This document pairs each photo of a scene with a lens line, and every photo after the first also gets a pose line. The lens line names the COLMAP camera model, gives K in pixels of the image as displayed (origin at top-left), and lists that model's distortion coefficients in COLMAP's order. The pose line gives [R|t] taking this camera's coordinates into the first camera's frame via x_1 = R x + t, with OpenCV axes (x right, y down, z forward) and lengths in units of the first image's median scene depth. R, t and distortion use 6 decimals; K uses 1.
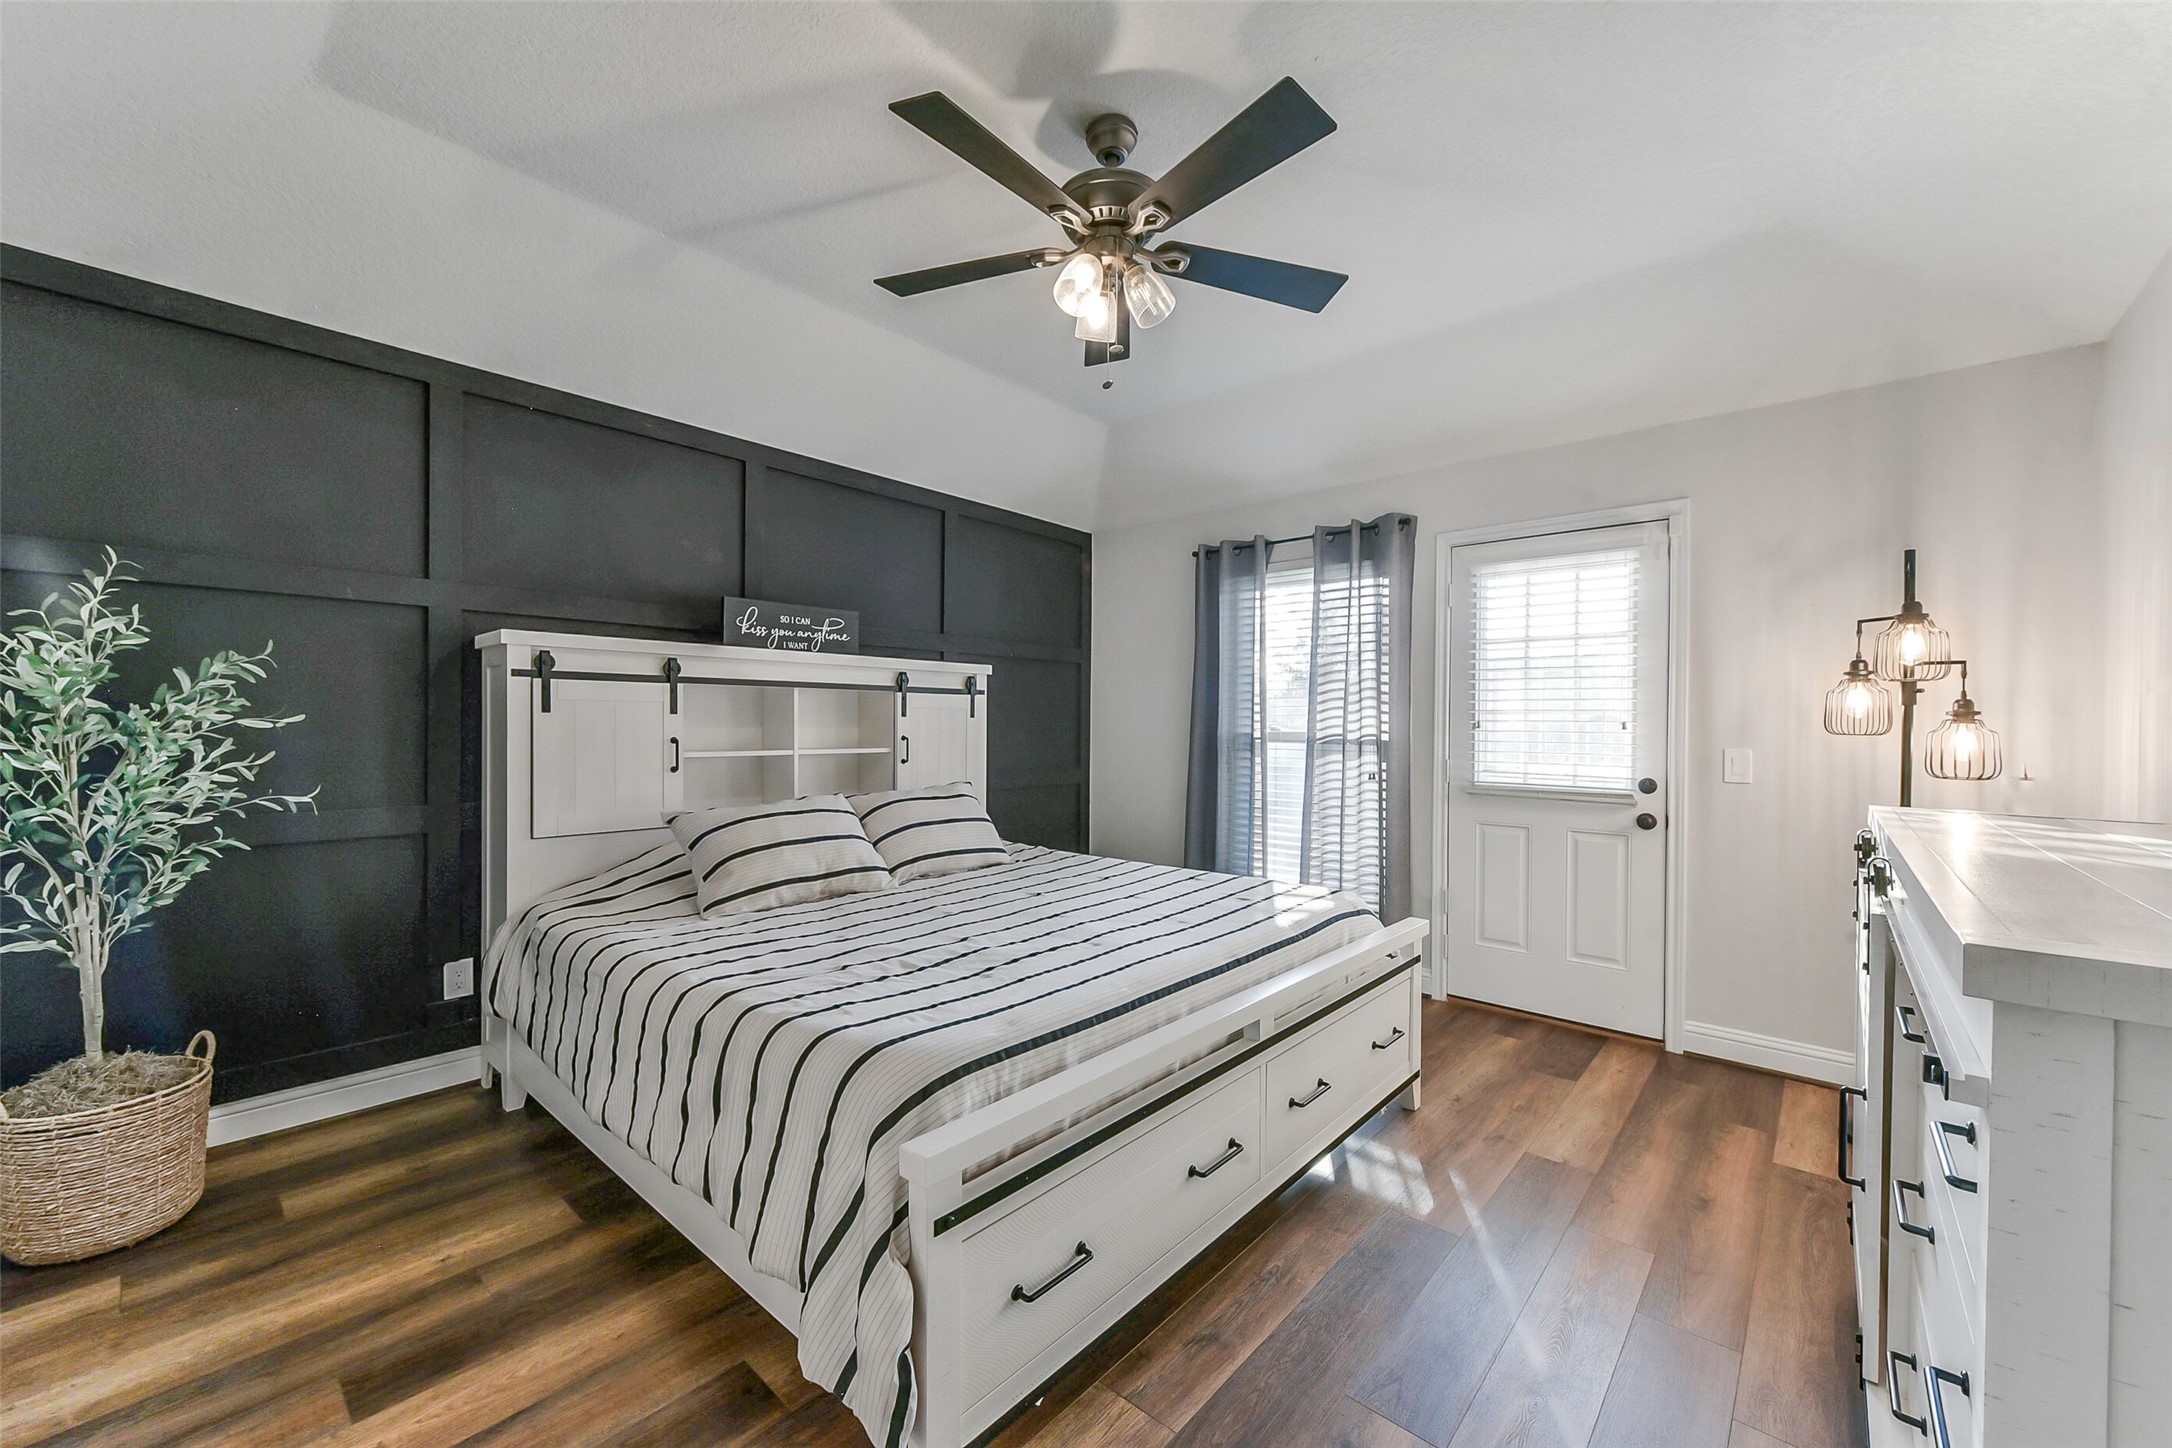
lens RADIAL K [[843.6, 0, 1078.6], [0, 843.6, 727.6], [0, 0, 1]] dist [0.005749, -0.002687]
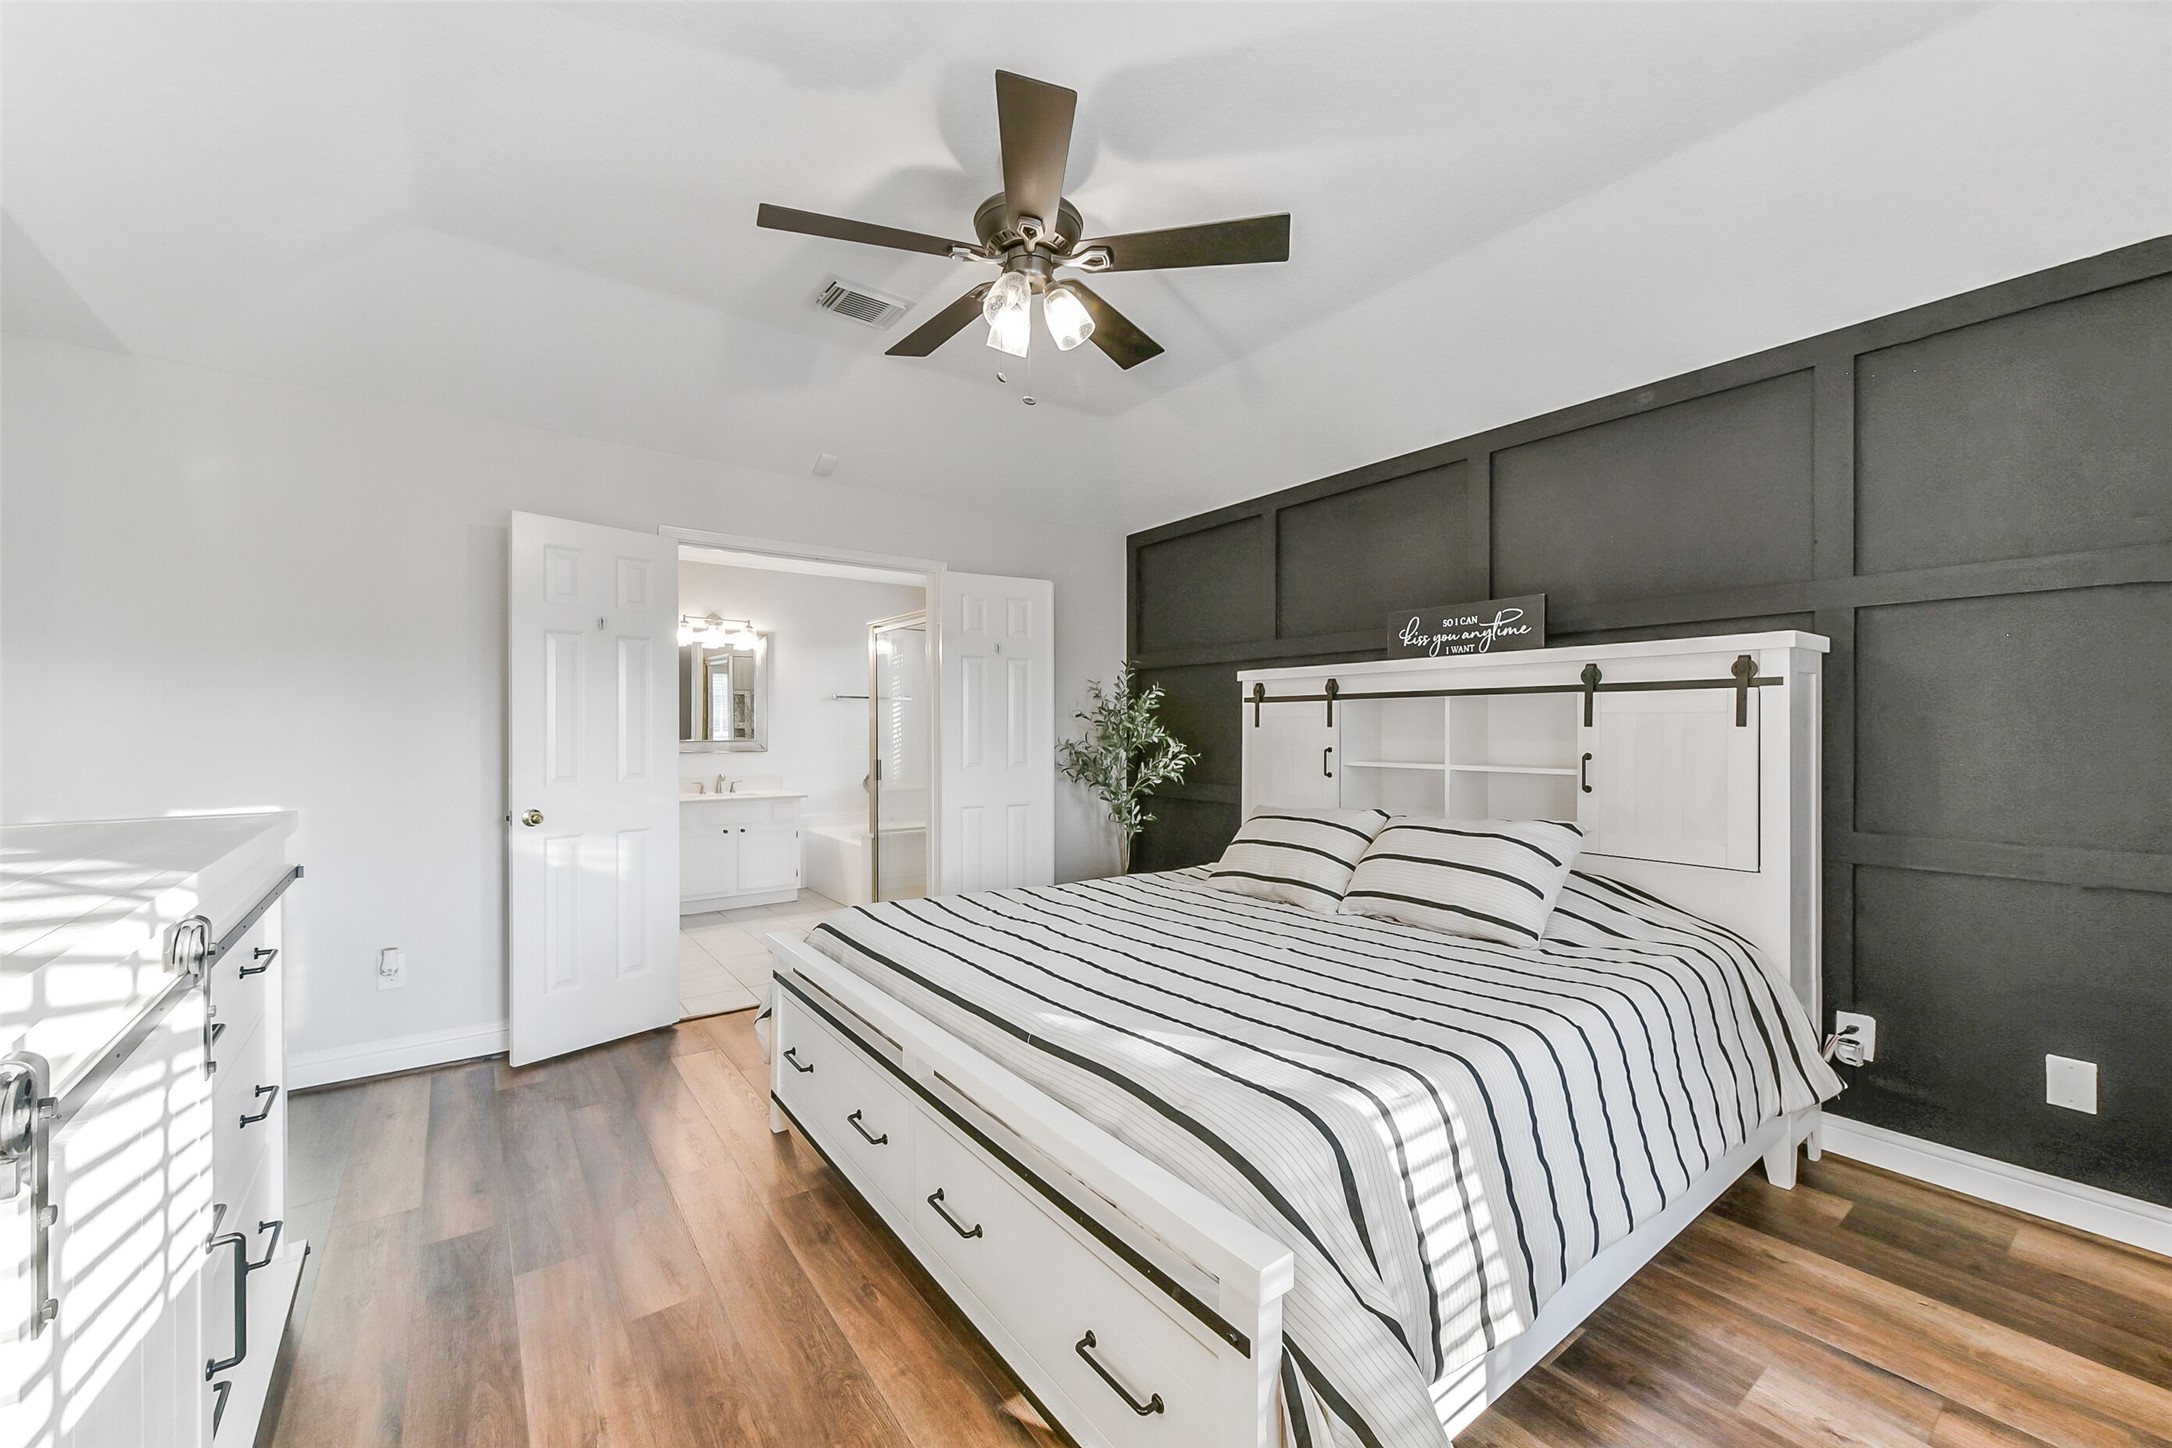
lens RADIAL K [[843.6, 0, 1079.9], [0, 843.6, 725.4], [0, 0, 1]] dist [0.005749, -0.002687]
pose [[-0.208324, -0.011560, -0.977992, 0.650339], [-0.010670, 0.999898, -0.009546, -0.003351], [0.978002, 0.008446, -0.208426, 0.818389]]
